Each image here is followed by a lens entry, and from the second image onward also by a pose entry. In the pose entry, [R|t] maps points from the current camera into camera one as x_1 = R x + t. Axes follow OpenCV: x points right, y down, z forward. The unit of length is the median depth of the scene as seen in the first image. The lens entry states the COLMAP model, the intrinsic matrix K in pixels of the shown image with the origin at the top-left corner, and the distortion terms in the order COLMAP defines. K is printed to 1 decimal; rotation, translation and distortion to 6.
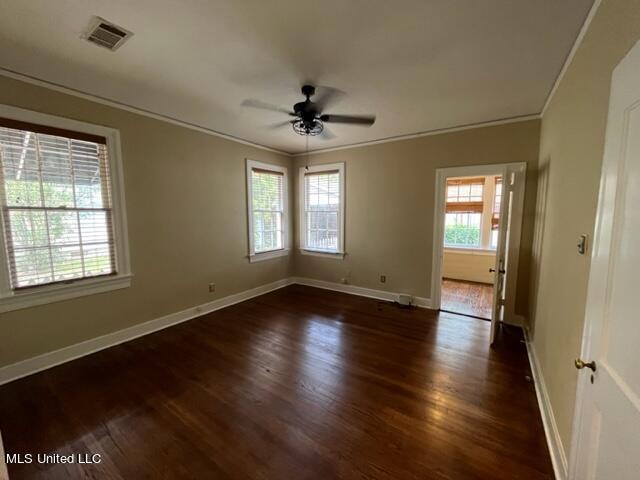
lens RADIAL K [[259.9, 0, 321.0], [0, 259.9, 241.1], [0, 0, 1]] dist [0.000323, 0.000068]
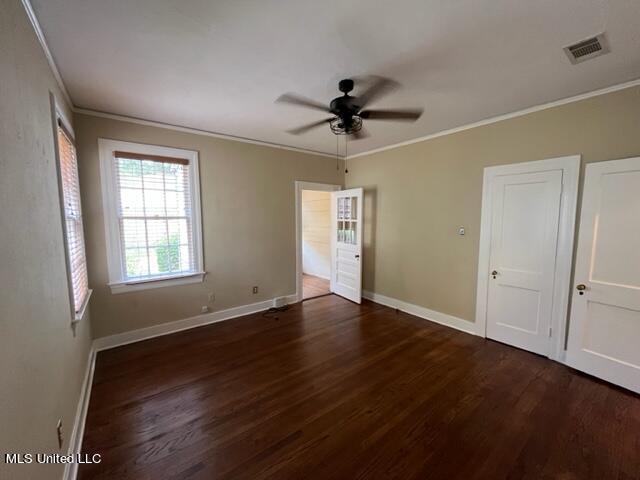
lens RADIAL K [[259.9, 0, 321.0], [0, 259.9, 241.1], [0, 0, 1]] dist [0.000323, 0.000068]
pose [[0.320272, -0.101186, 0.941906, -0.538360], [0.090956, 0.992970, 0.075744, -0.077042], [-0.942949, 0.061414, 0.327224, 0.445645]]
